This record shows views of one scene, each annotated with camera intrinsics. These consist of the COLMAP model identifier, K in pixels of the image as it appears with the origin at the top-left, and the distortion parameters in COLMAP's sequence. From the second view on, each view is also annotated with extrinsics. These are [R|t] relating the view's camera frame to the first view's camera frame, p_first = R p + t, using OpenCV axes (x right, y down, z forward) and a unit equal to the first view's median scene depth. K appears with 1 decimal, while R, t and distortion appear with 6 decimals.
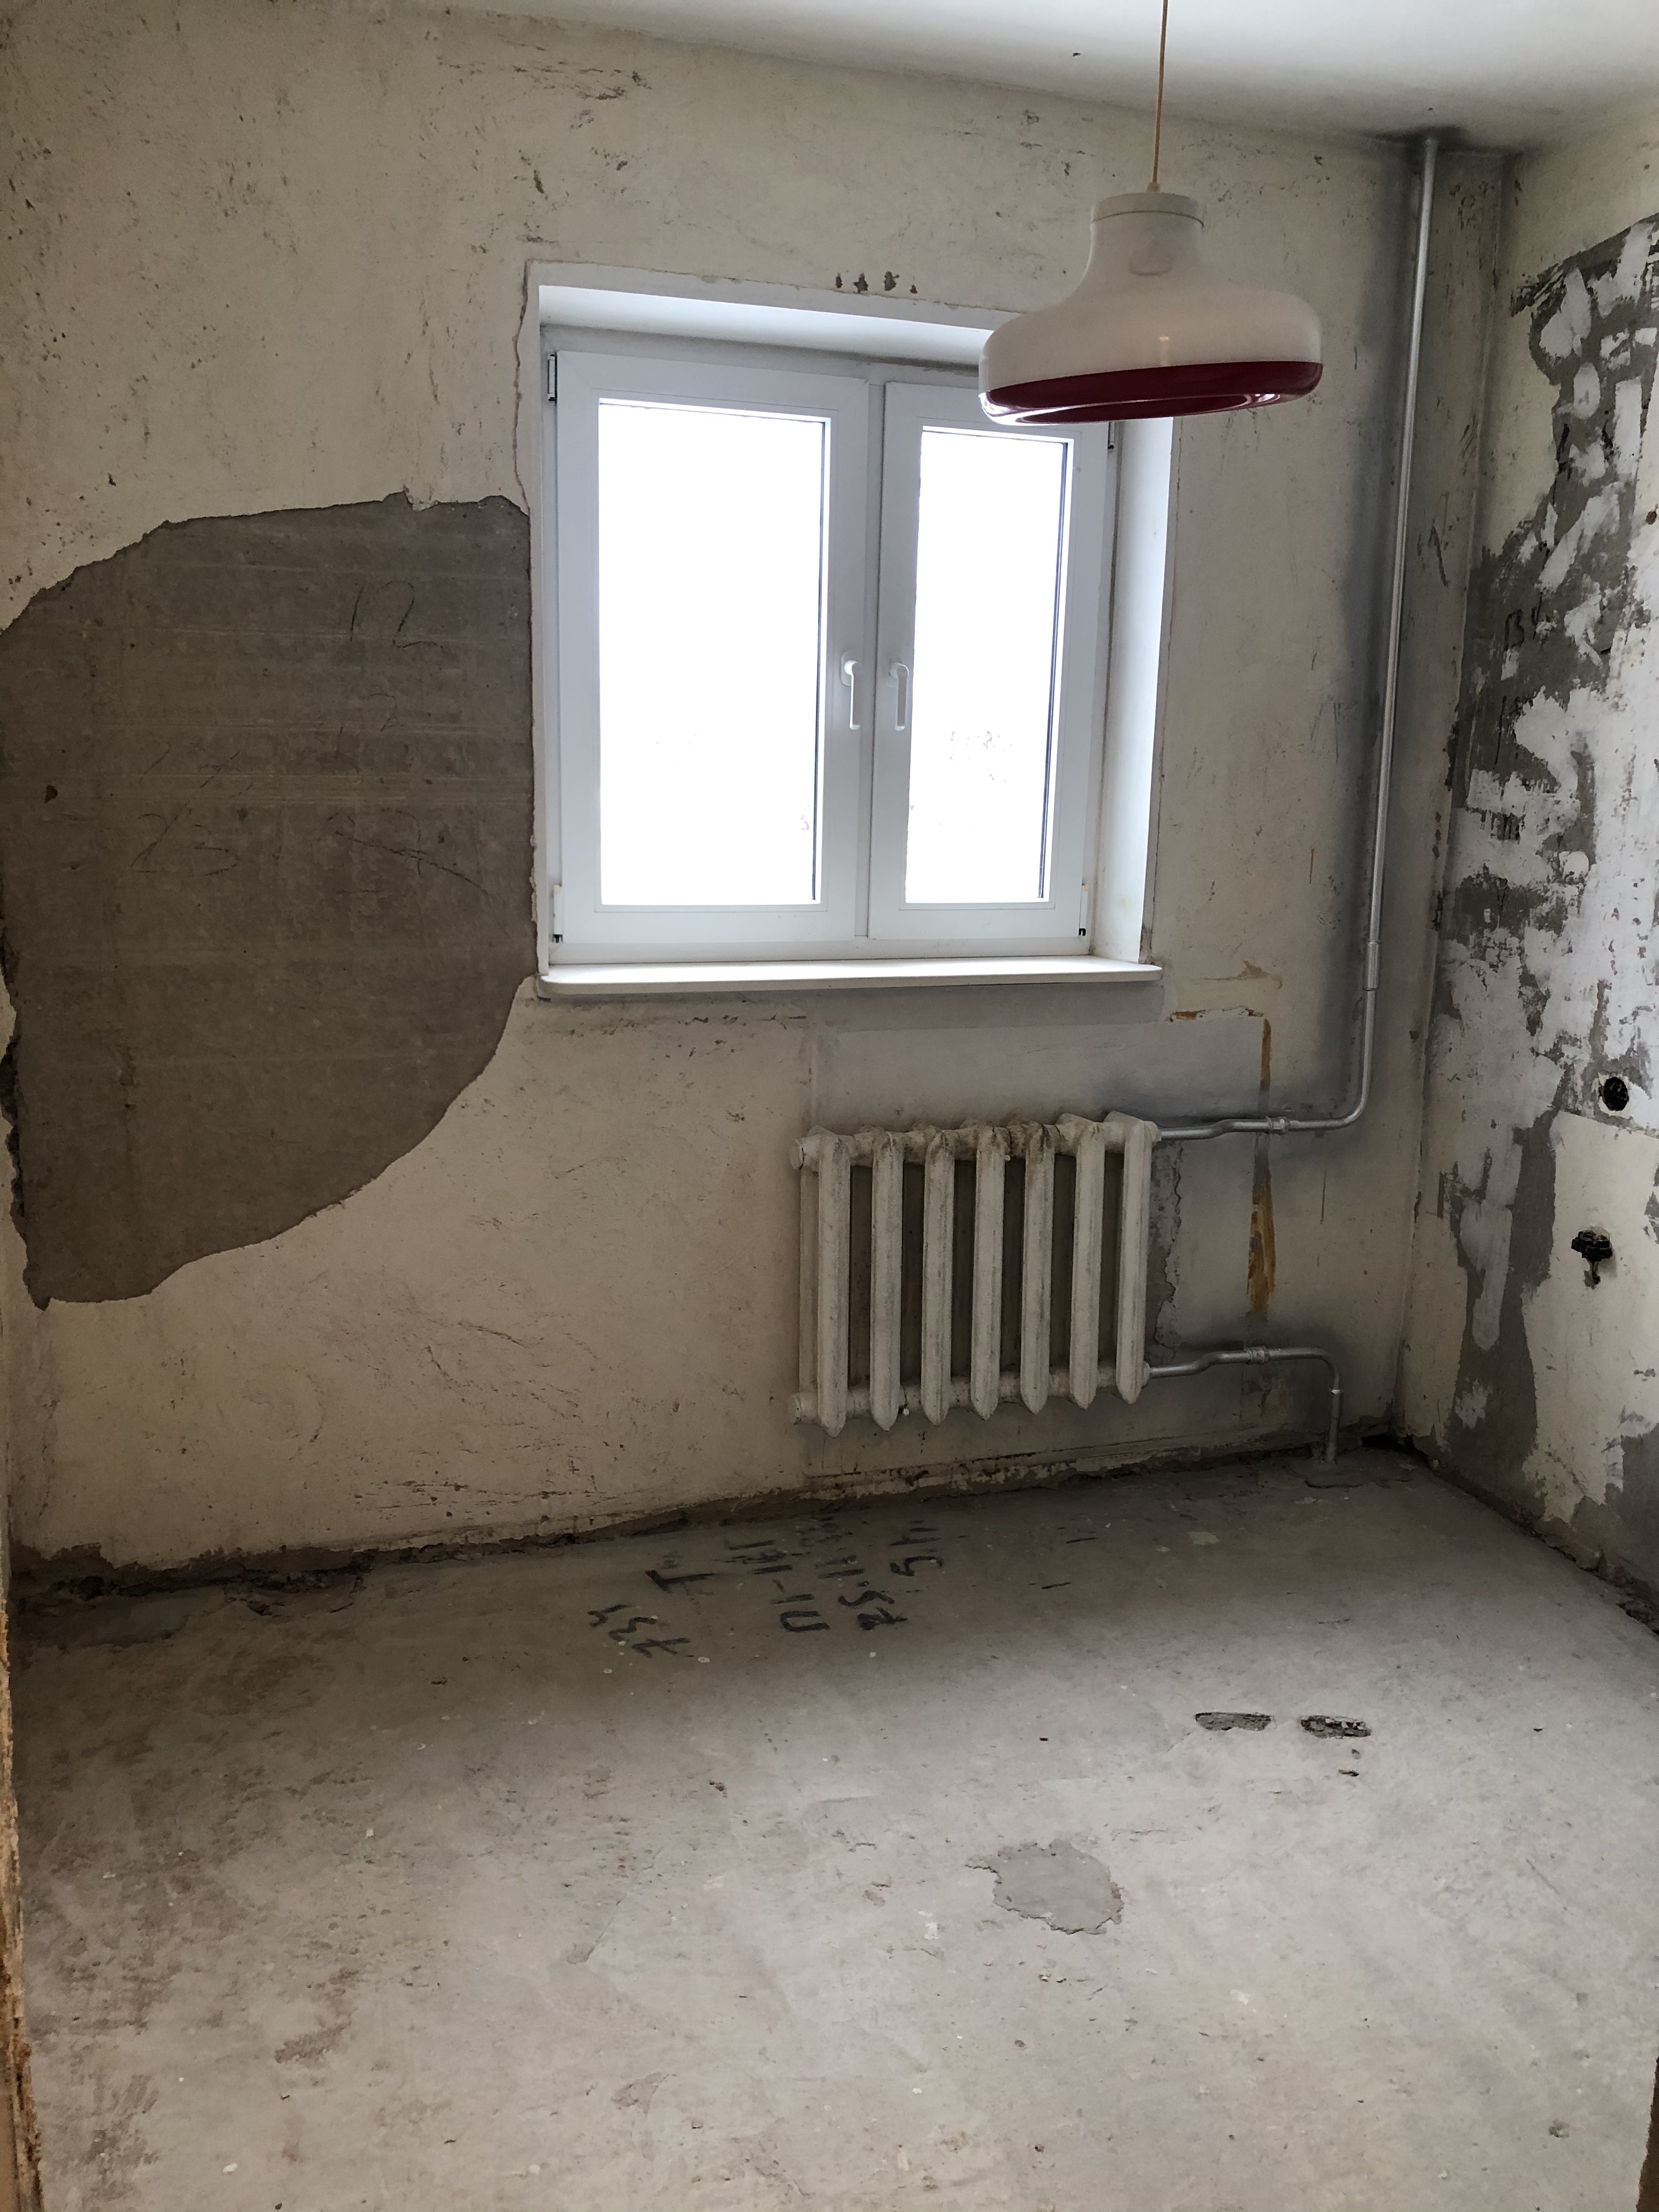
lens RADIAL K [[1805.0, 0, 848.0], [0, 1805.0, 1095.5], [0, 0, 1]] dist [-0.004364, 0.014715]
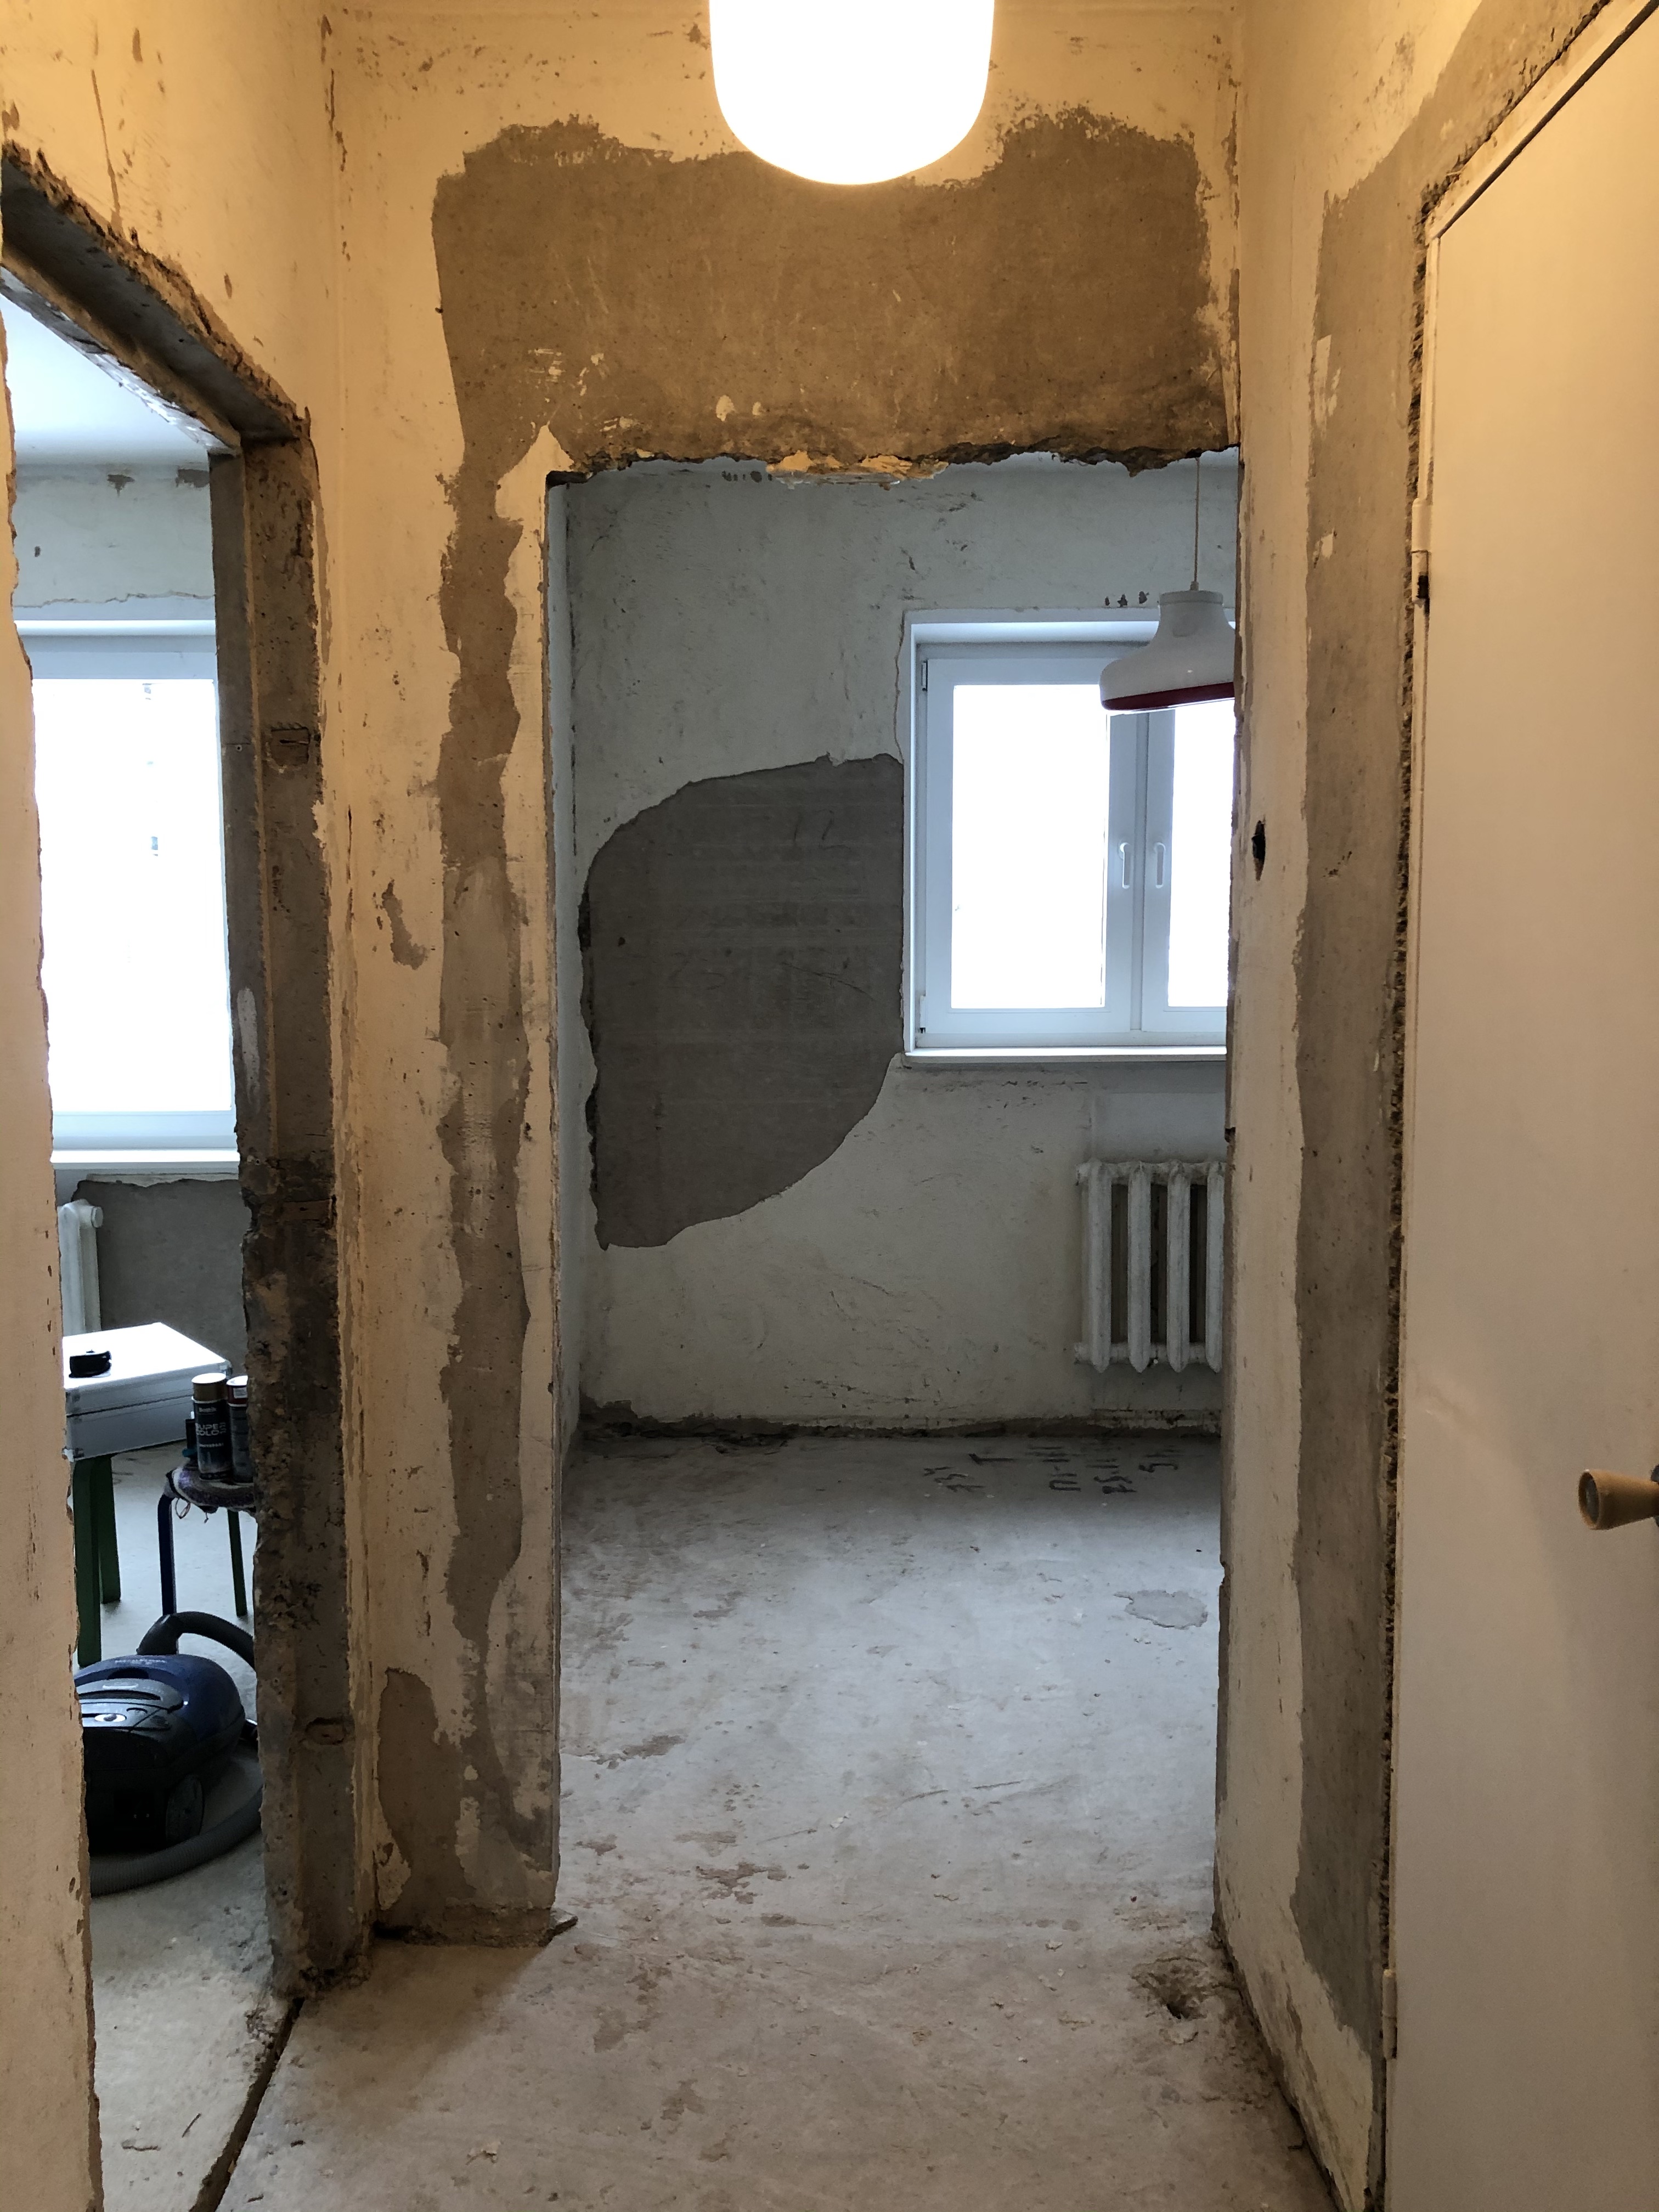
lens RADIAL K [[1805.0, 0, 820.3], [0, 1805.0, 1111.9], [0, 0, 1]] dist [-0.004364, 0.014715]
pose [[0.946424, 0.005875, -0.322873, 0.268396], [-0.034173, 0.996042, -0.082047, 0.117560], [0.321113, 0.088684, 0.942879, -0.497541]]
